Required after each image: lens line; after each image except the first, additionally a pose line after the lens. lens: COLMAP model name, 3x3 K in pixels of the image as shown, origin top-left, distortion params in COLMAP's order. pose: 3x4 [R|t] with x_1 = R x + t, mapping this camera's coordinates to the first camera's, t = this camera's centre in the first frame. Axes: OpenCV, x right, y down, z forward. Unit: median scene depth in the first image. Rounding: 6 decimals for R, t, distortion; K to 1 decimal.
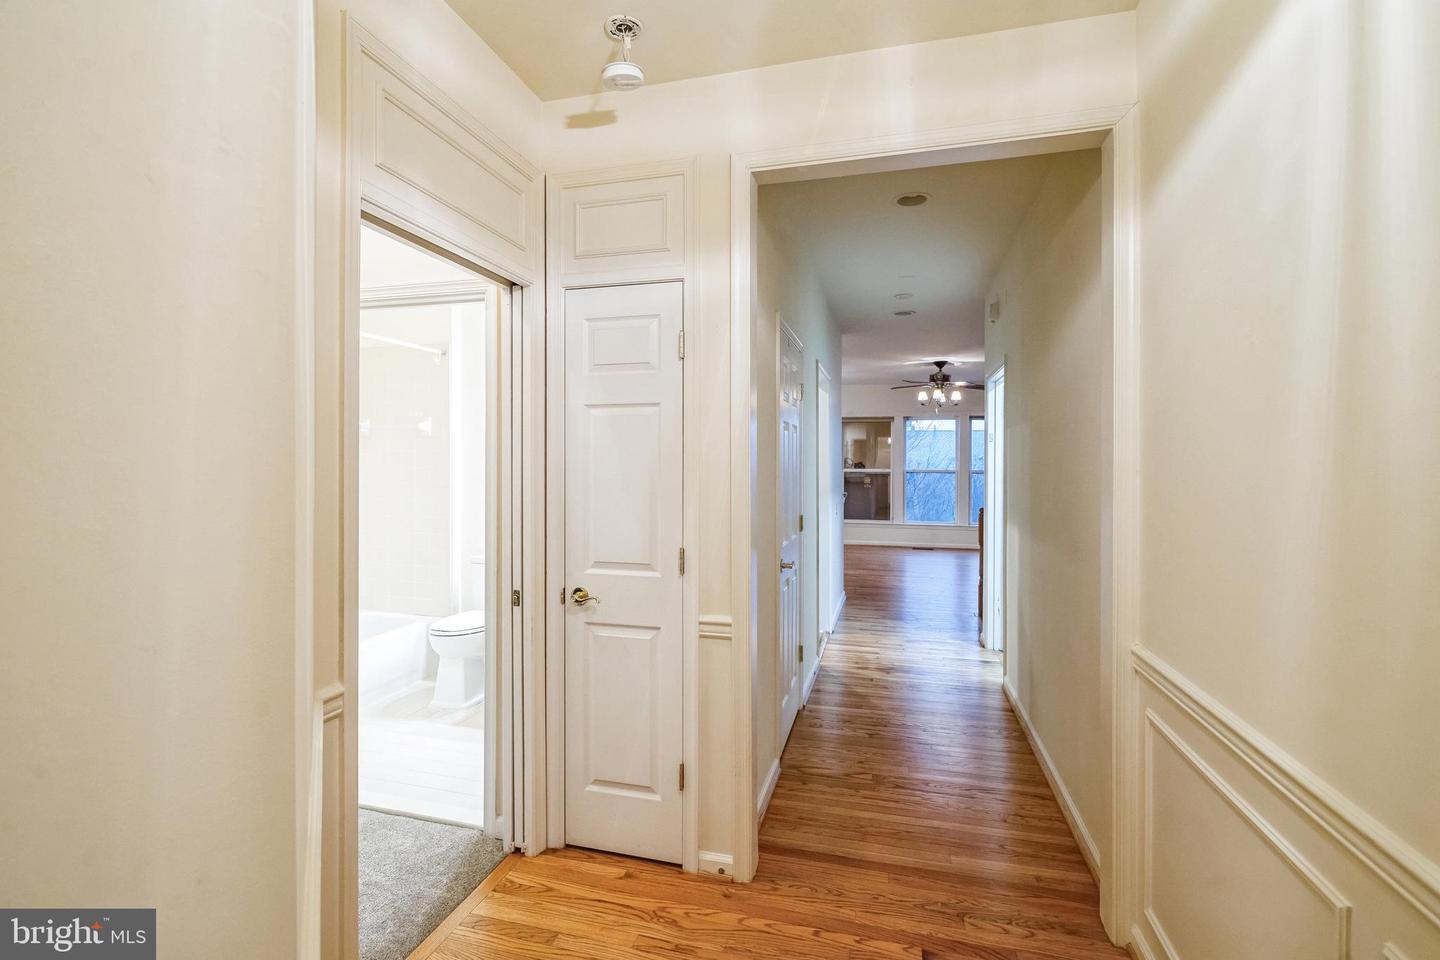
lens RADIAL K [[659.4, 0, 712.1], [0, 659.4, 489.9], [0, 0, 1]] dist [-0.024435, 0.000563]
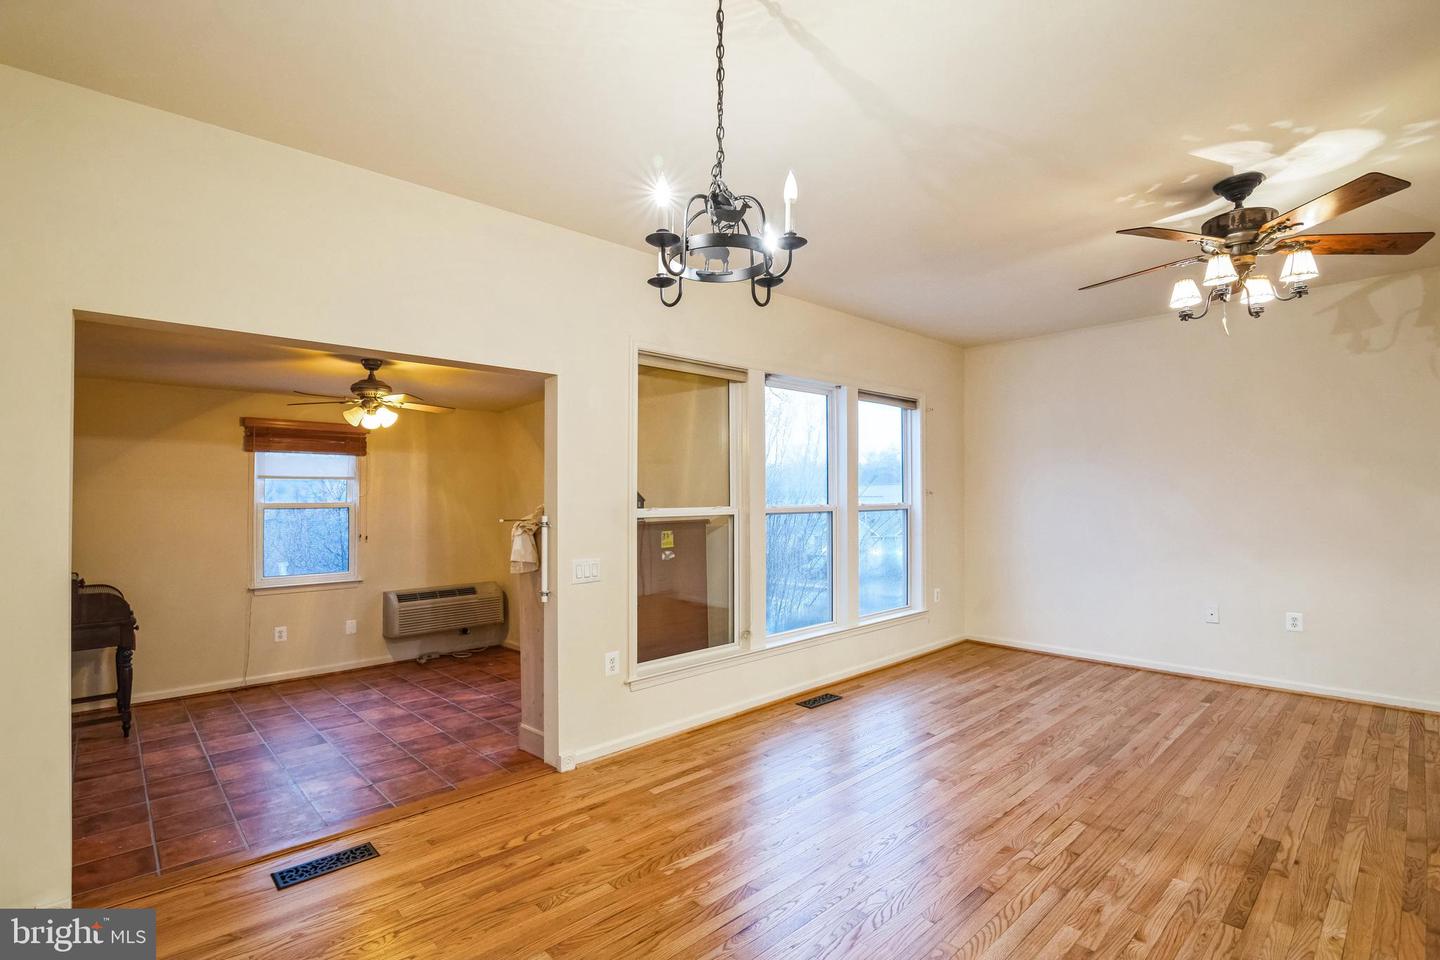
lens RADIAL K [[659.4, 0, 712.1], [0, 659.4, 489.9], [0, 0, 1]] dist [-0.024435, 0.000563]
pose [[0.533913, 0.006435, 0.845515, -0.051129], [0.040489, 0.998629, -0.033167, -0.029879], [-0.844569, 0.051943, 0.532921, 0.807789]]
